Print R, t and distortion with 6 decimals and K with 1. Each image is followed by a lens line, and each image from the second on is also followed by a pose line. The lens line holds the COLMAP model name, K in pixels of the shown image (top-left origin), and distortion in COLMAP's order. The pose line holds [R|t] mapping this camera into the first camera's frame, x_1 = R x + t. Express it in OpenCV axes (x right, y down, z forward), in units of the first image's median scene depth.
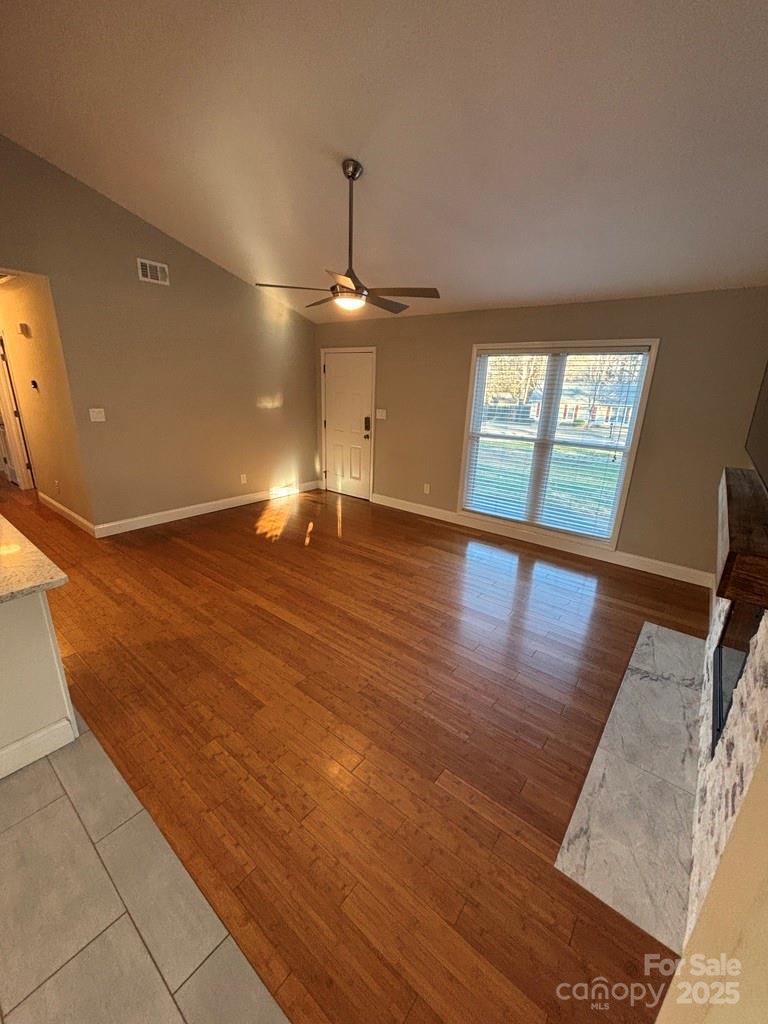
lens RADIAL K [[408.1, 0, 385.5], [0, 408.1, 514.5], [0, 0, 1]] dist [-0.001178, 0.000340]
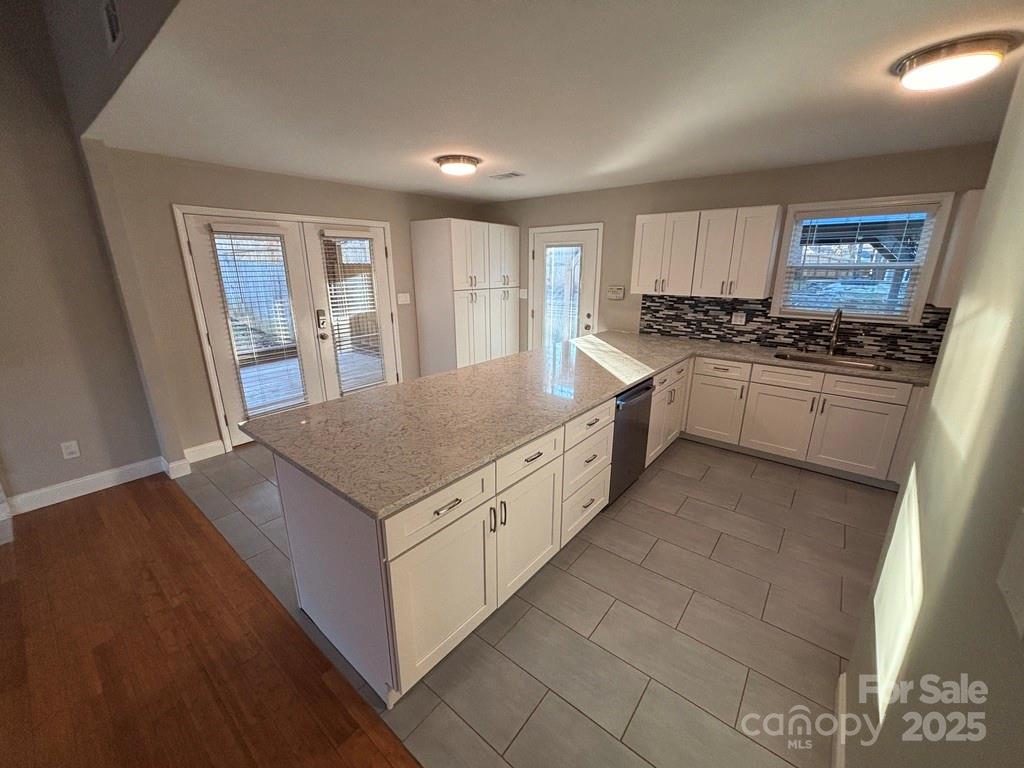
lens RADIAL K [[408.1, 0, 514.7], [0, 408.1, 384.6], [0, 0, 1]] dist [-0.001178, 0.000340]
pose [[-0.999366, -0.035614, 0.000145, -0.707202], [-0.029570, 0.832031, 0.553940, -0.296634], [-0.019849, 0.553584, -0.832557, 0.850359]]
